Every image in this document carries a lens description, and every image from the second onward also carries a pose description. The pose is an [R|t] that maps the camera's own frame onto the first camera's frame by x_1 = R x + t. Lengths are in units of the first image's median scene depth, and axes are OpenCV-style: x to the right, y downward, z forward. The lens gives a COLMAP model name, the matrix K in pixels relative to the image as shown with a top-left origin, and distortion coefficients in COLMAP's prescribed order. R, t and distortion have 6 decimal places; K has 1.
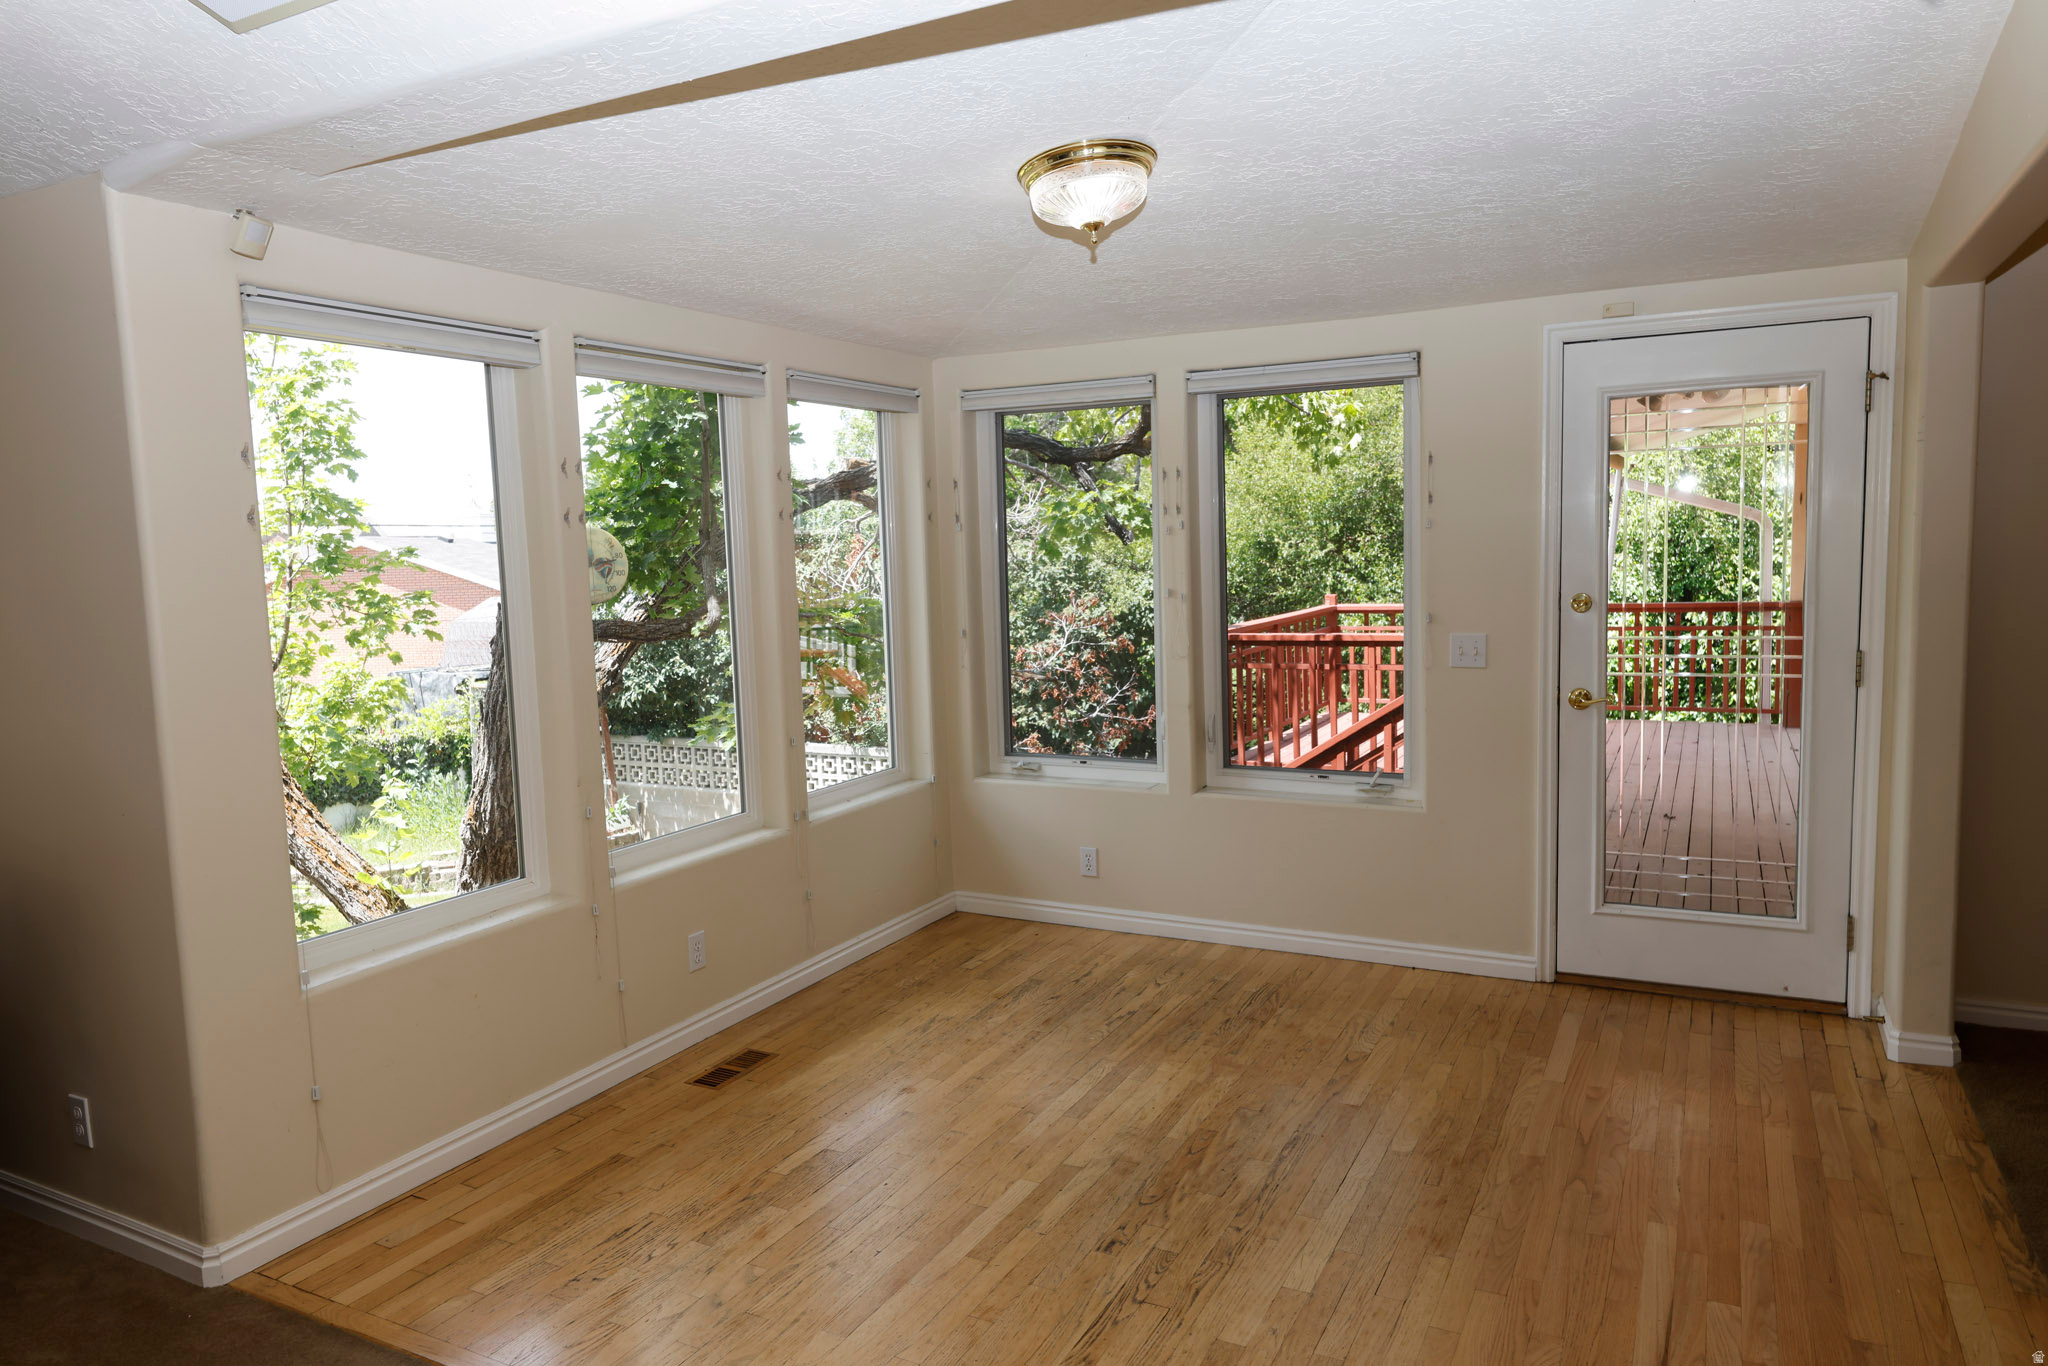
lens RADIAL K [[1294.2, 0, 1024.8], [0, 1294.2, 680.1], [0, 0, 1]] dist [-0.001850, 0.002125]
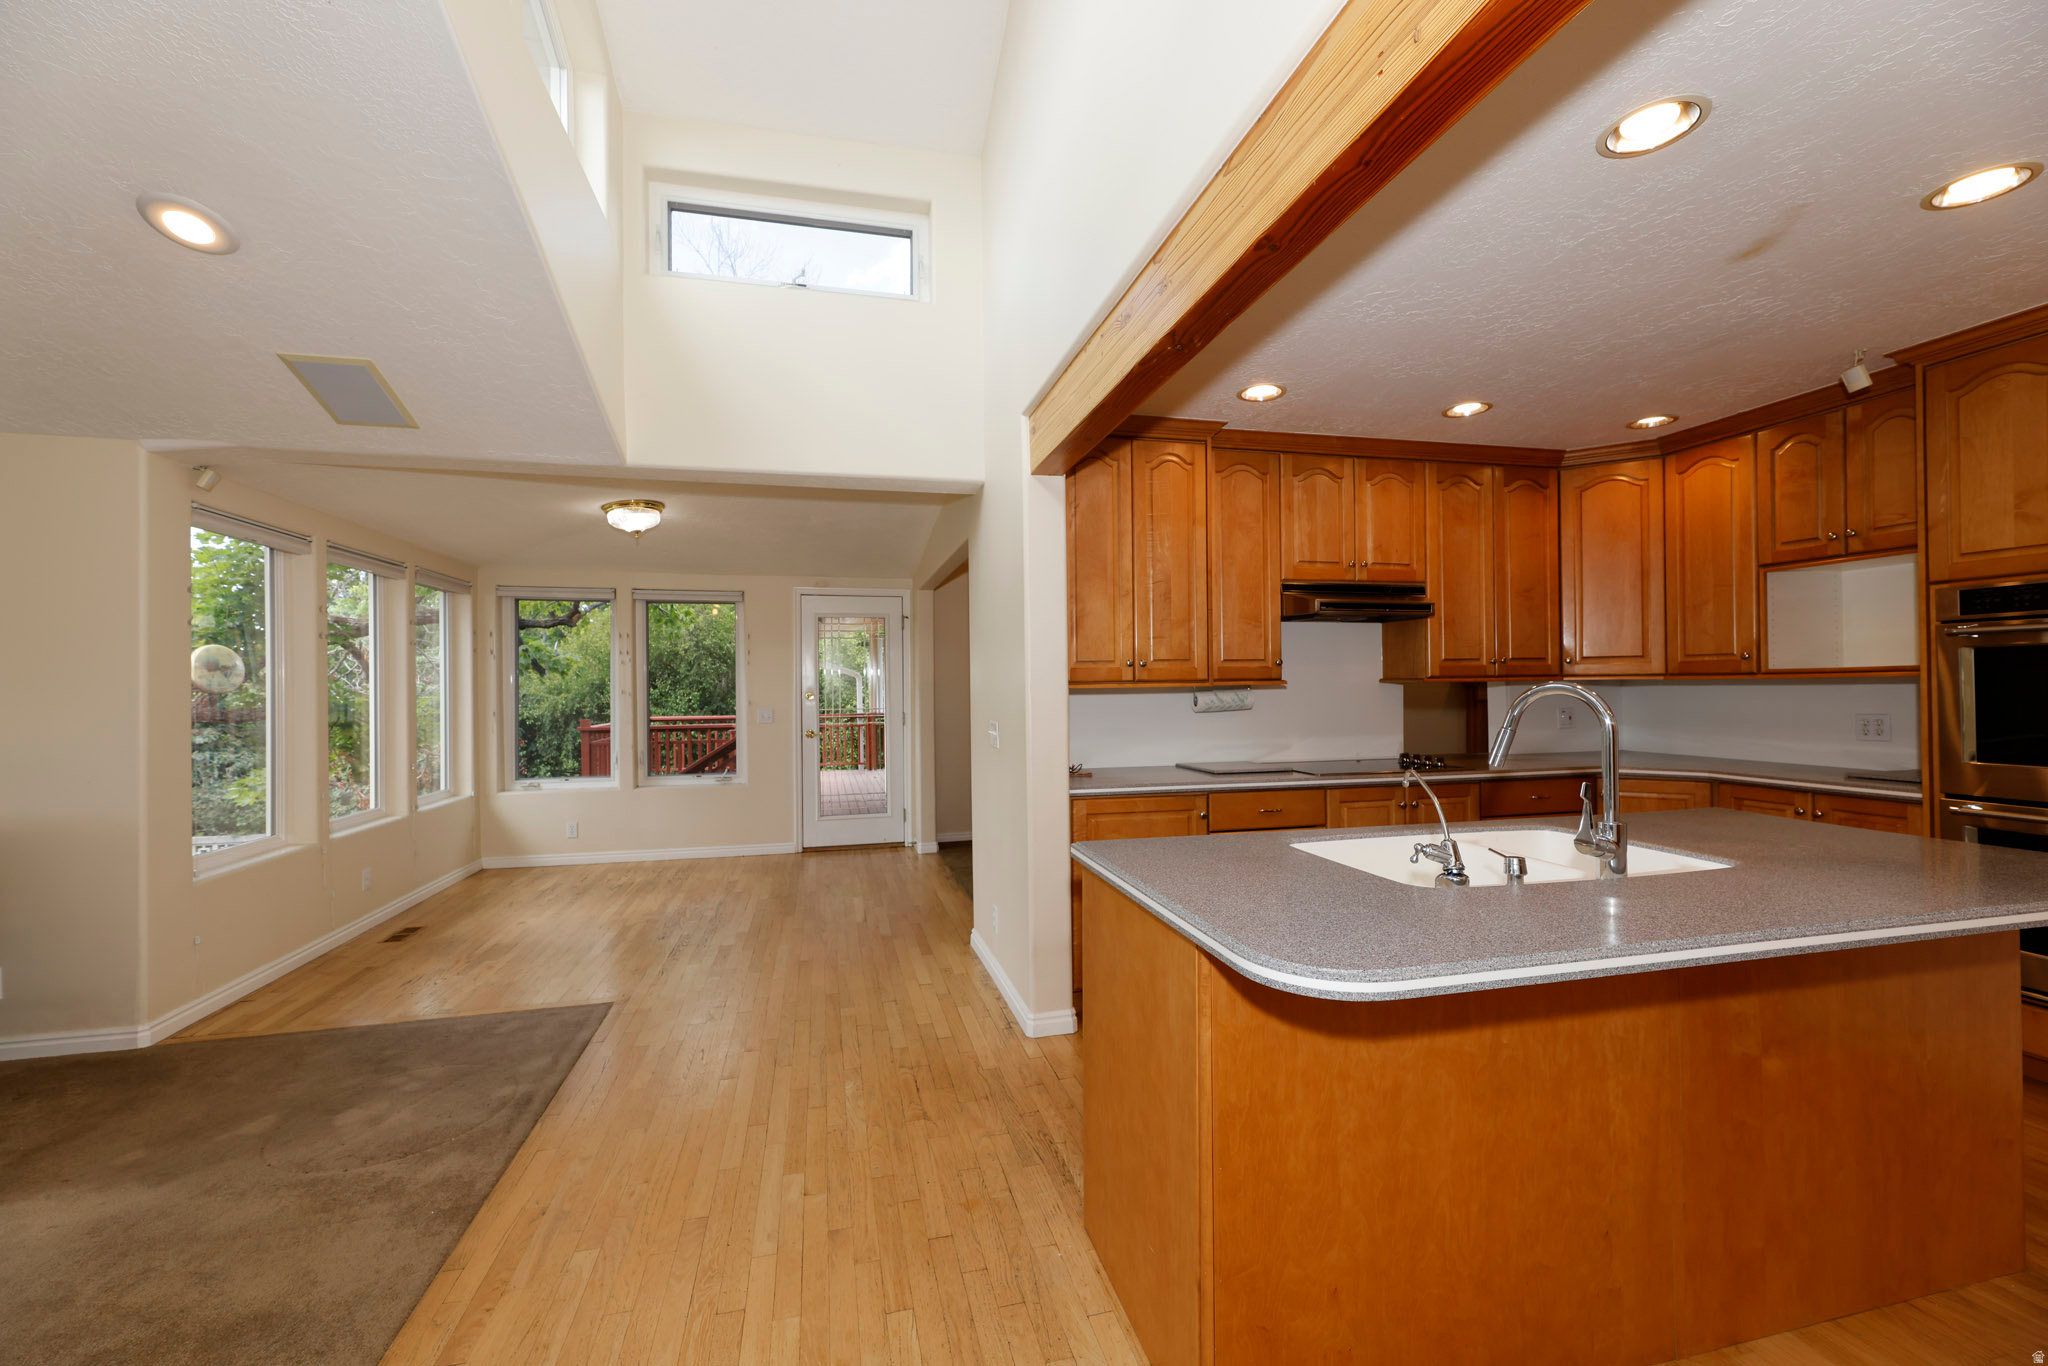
lens RADIAL K [[833.4, 0, 1017.1], [0, 833.4, 684.6], [0, 0, 1]] dist [0.000676, -0.000067]
pose [[0.750411, 0.027525, 0.660398, -0.374313], [0.053983, 0.993243, -0.102738, 0.117545], [-0.658763, 0.112746, 0.743855, -0.525343]]
